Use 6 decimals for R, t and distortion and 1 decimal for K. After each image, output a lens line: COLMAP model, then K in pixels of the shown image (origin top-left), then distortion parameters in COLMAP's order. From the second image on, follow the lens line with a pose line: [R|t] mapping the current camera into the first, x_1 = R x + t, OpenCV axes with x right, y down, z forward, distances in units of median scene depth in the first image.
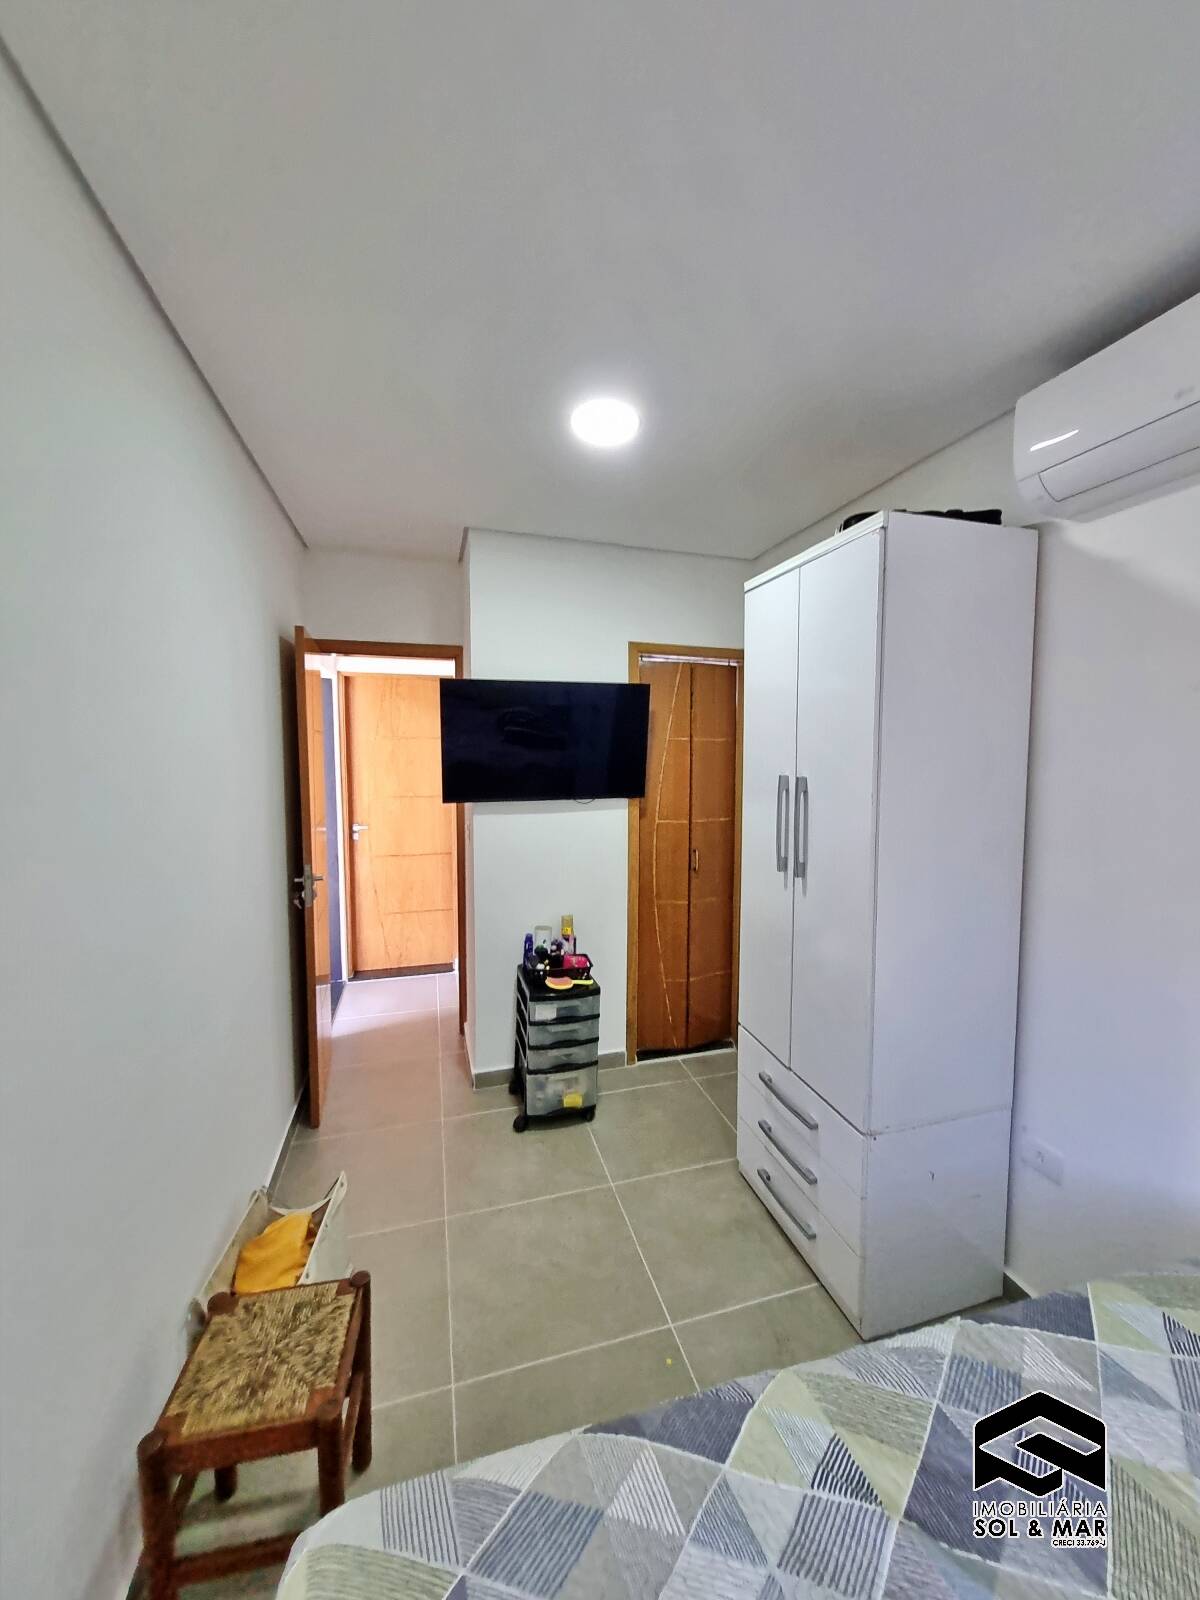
lens RADIAL K [[632.4, 0, 617.7], [0, 632.4, 799.8], [0, 0, 1]] dist [0.008170, 0.000193]
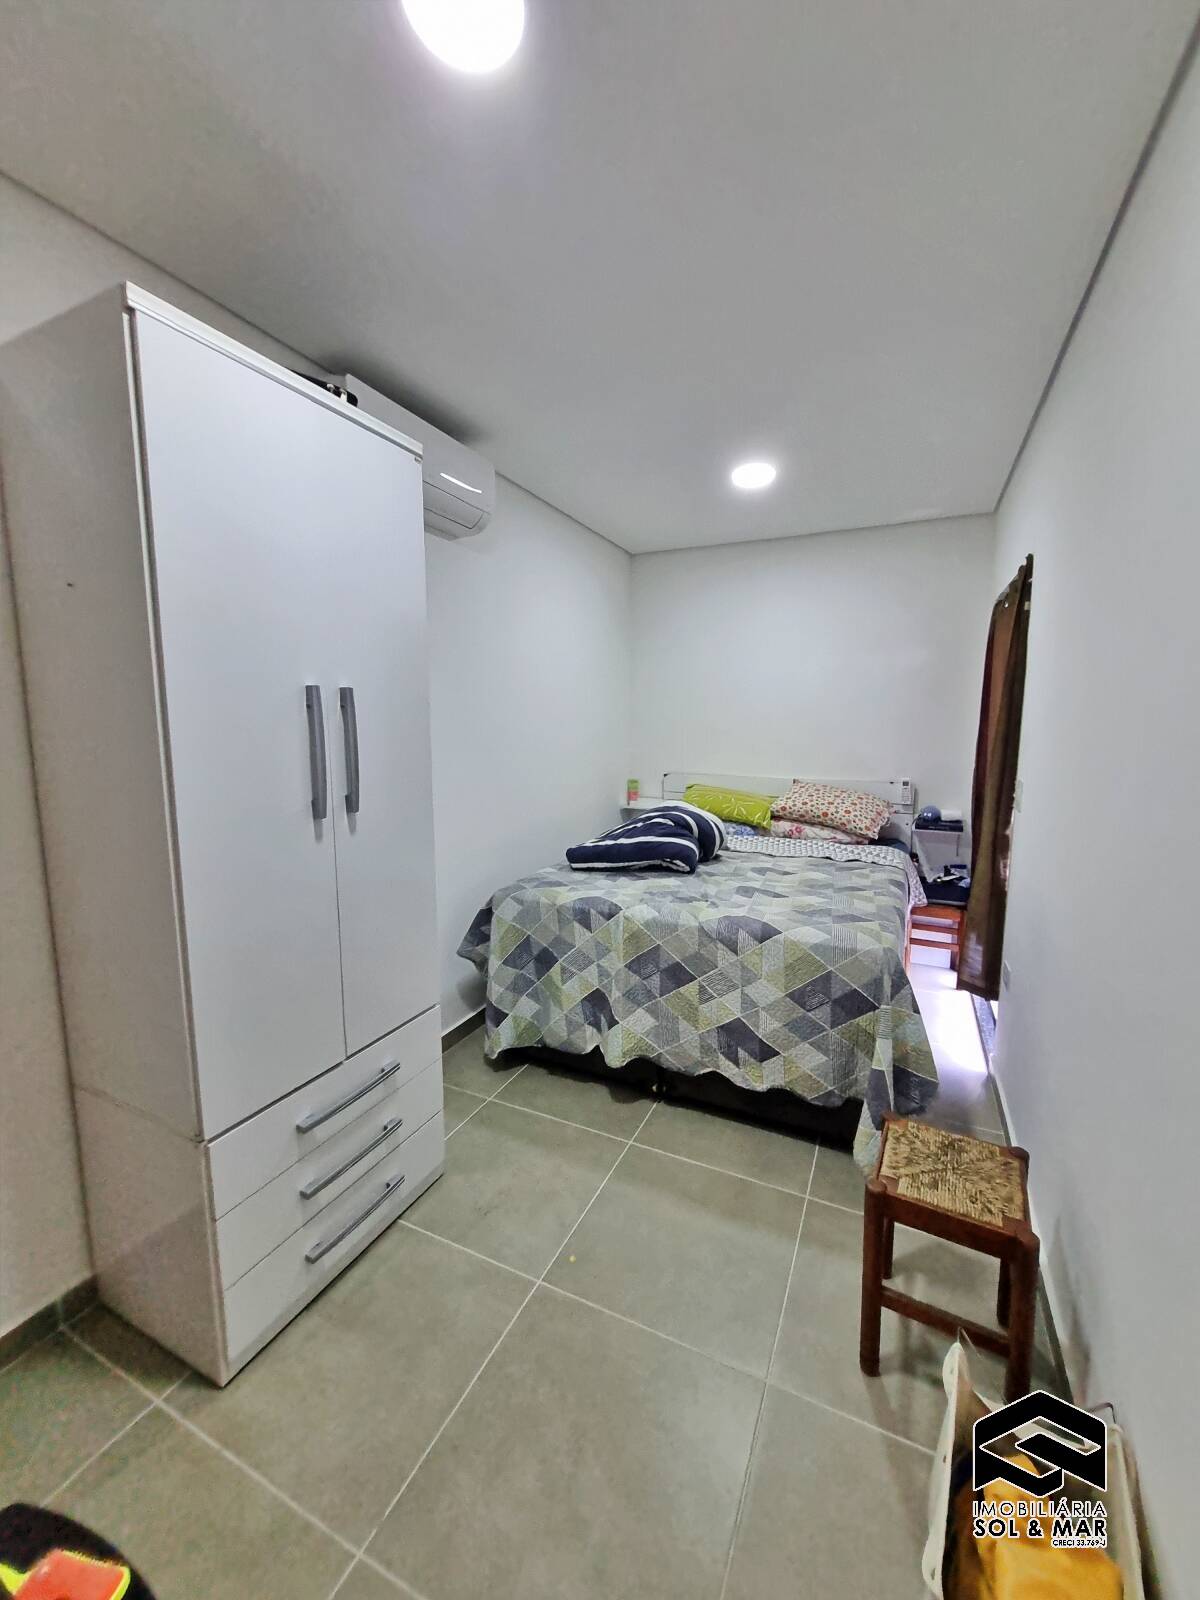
lens RADIAL K [[629.1, 0, 628.6], [0, 629.1, 806.7], [0, 0, 1]] dist [0.019144, -0.007223]
pose [[-0.758131, -0.101220, 0.644199, -0.501779], [0.037860, 0.979381, 0.198442, -0.032215], [-0.651003, 0.174834, -0.738667, 1.366752]]
